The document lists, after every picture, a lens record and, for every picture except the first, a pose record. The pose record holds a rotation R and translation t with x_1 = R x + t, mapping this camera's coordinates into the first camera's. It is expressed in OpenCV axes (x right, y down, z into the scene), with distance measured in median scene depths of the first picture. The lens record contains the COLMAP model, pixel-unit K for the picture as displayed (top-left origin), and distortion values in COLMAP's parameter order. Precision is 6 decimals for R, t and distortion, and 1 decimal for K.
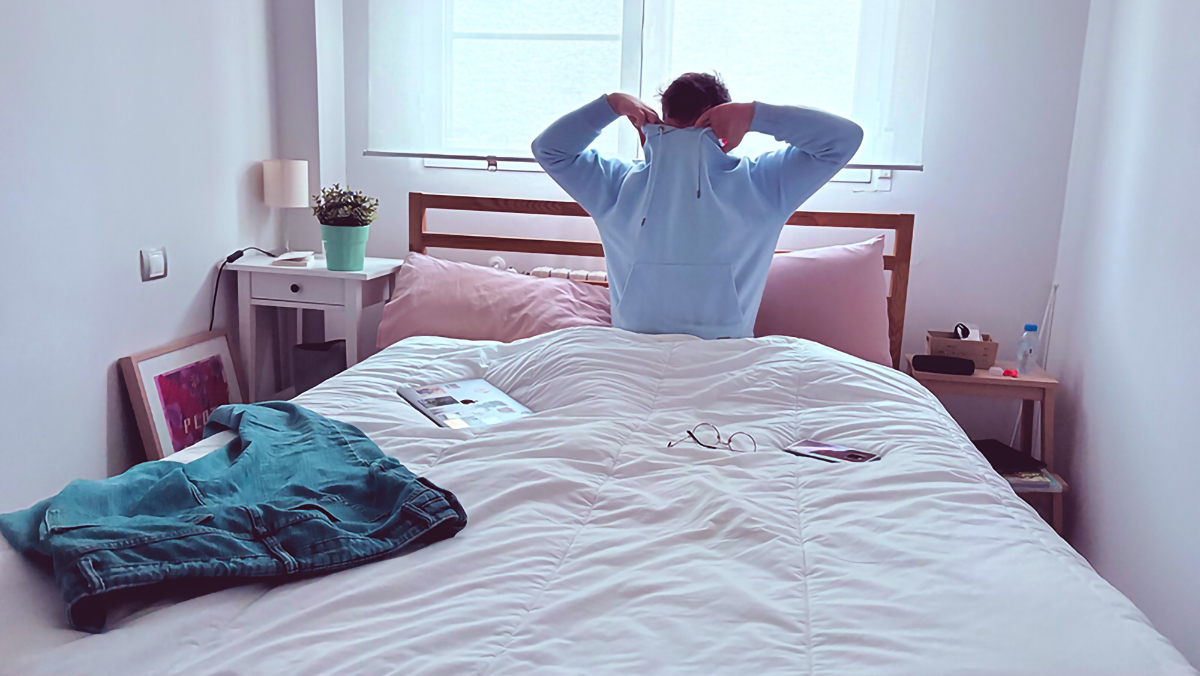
lens RADIAL K [[902.5, 0, 600.0], [0, 902.5, 338.0], [0, 0, 1]] dist [0.036113, -0.007033]
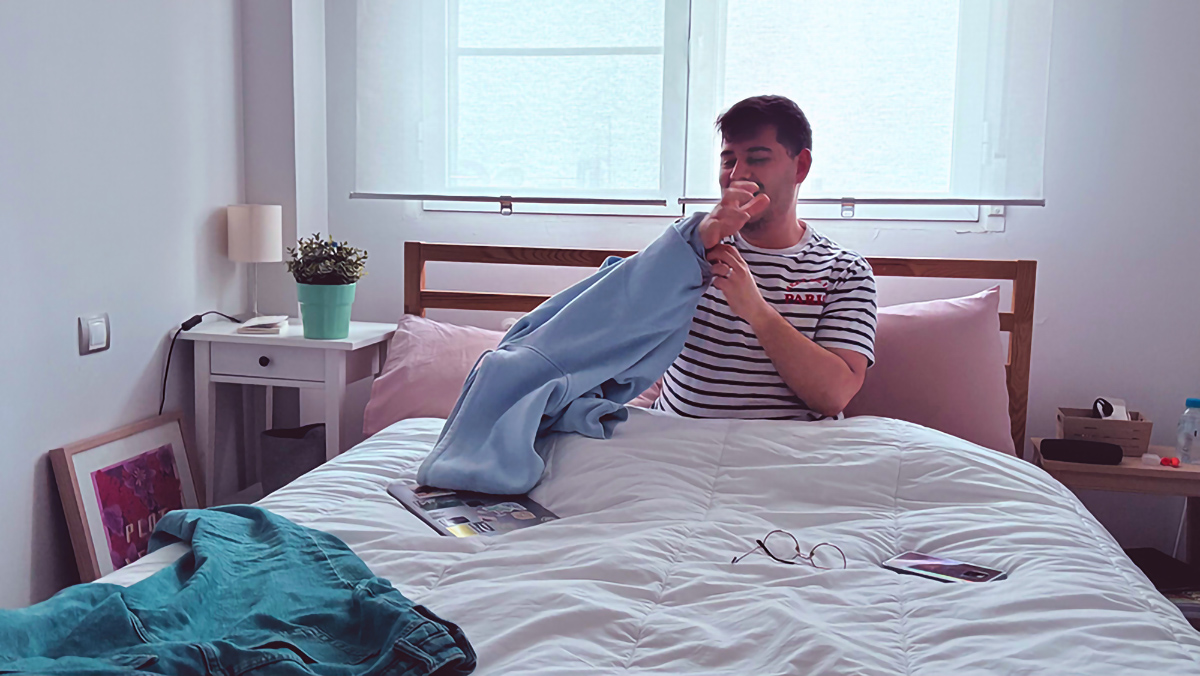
lens RADIAL K [[1118.9, 0, 593.0], [0, 1118.9, 333.9], [0, 0, 1]] dist [0.039523, -0.011422]
pose [[0.999181, -0.010323, -0.039136, -0.004397], [0.007489, 0.997384, -0.071891, -0.007272], [0.039776, 0.071539, 0.996644, 0.012854]]
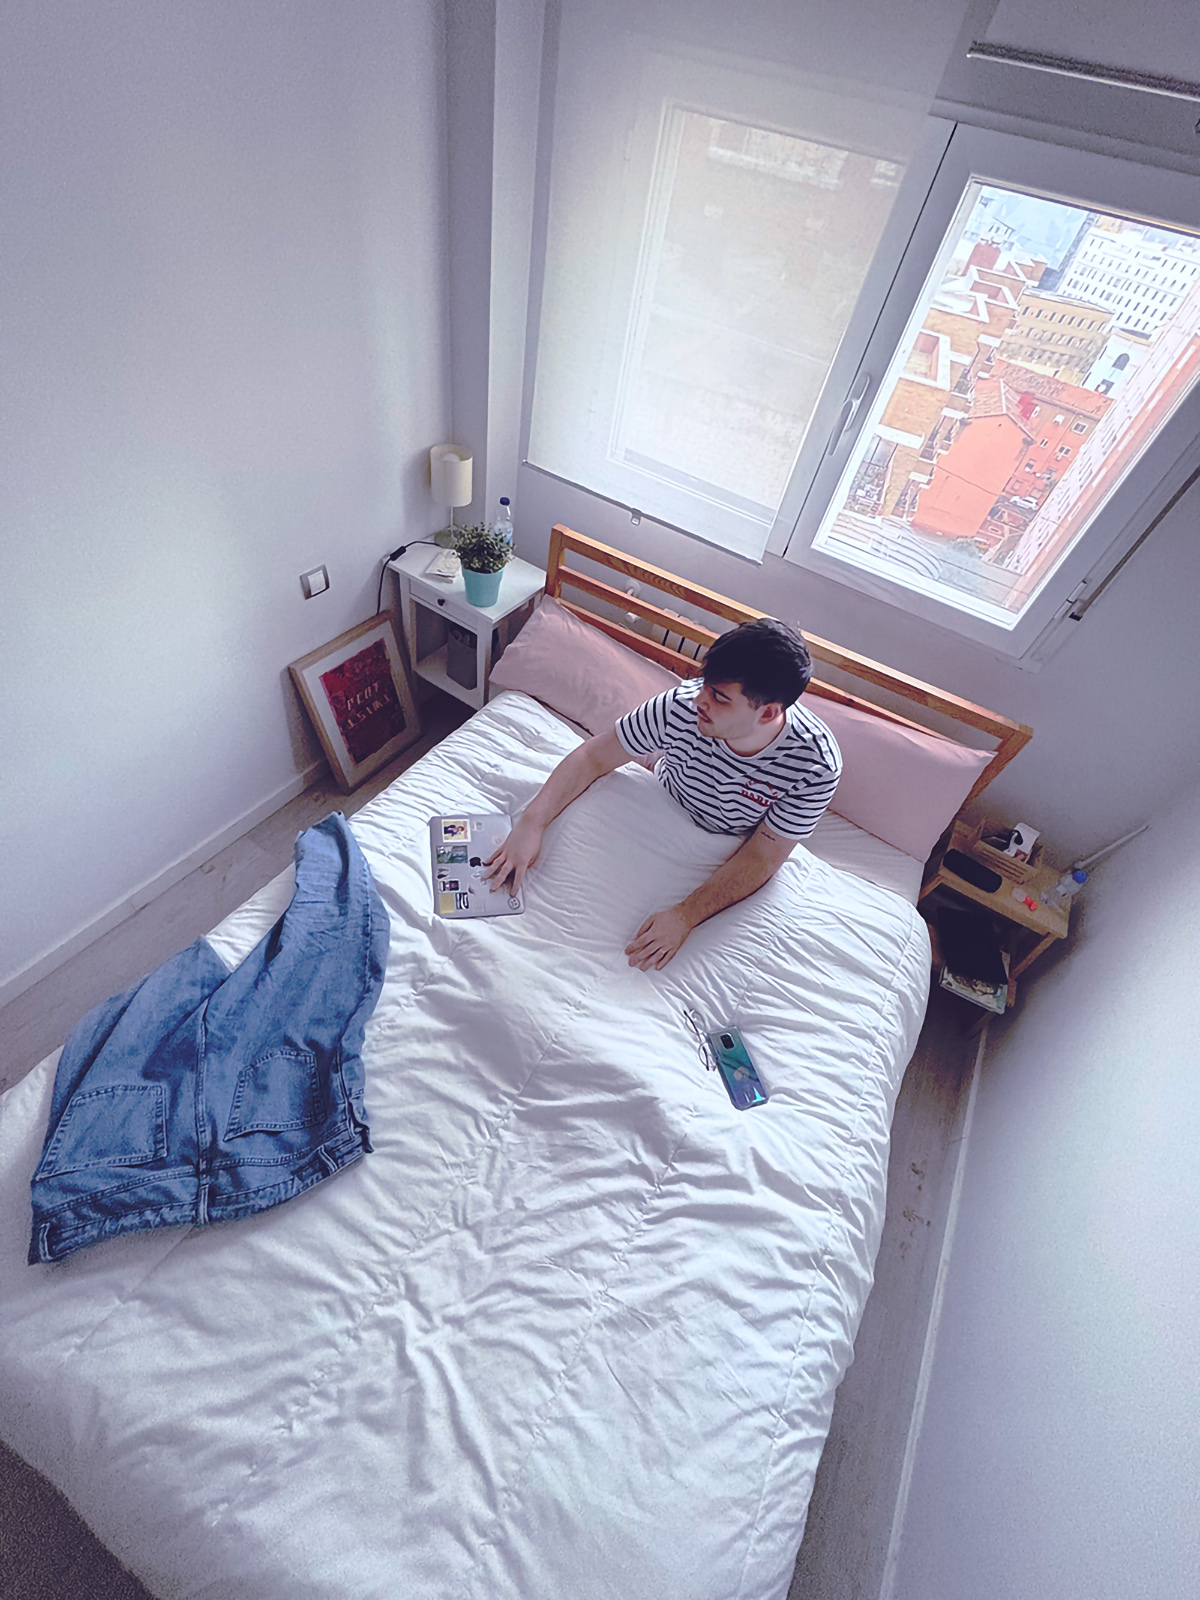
lens RADIAL K [[627.9, 0, 594.0], [0, 627.9, 802.3], [0, 0, 1]] dist [0.019540, -0.017678]
pose [[0.927542, 0.341653, -0.151458, 0.077139], [-0.191218, 0.782071, 0.593127, -0.562915], [0.321095, -0.521189, 0.790734, 0.463989]]
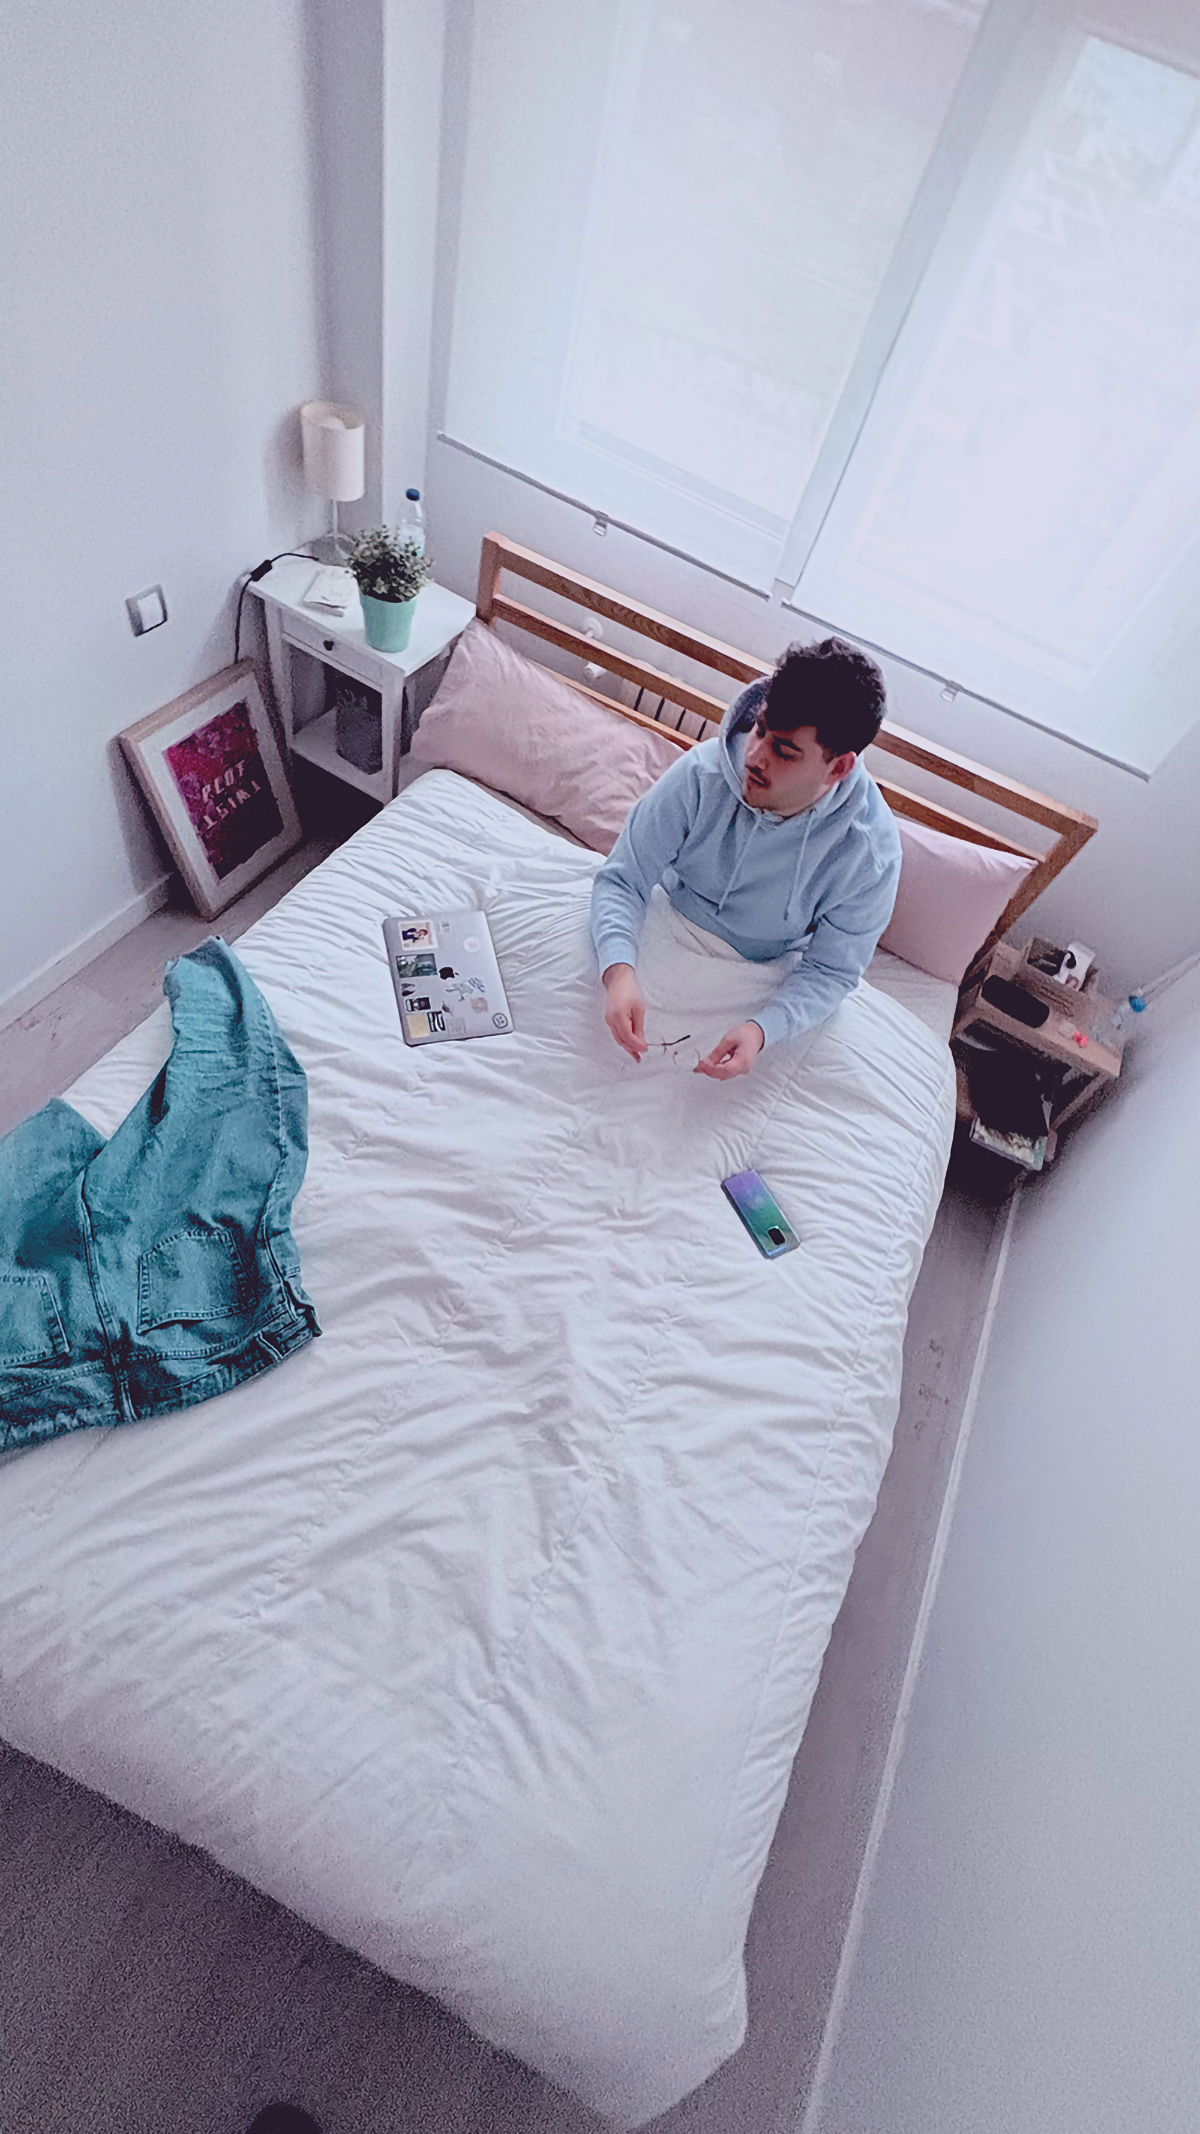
lens RADIAL K [[850.8, 0, 594.8], [0, 850.8, 1068.8], [0, 0, 1]] dist [0.000758, 0.000019]
pose [[0.942401, 0.333807, -0.021282, 0.054585], [-0.230868, 0.695185, 0.680748, -0.565953], [0.242034, -0.636624, 0.732208, 0.386170]]
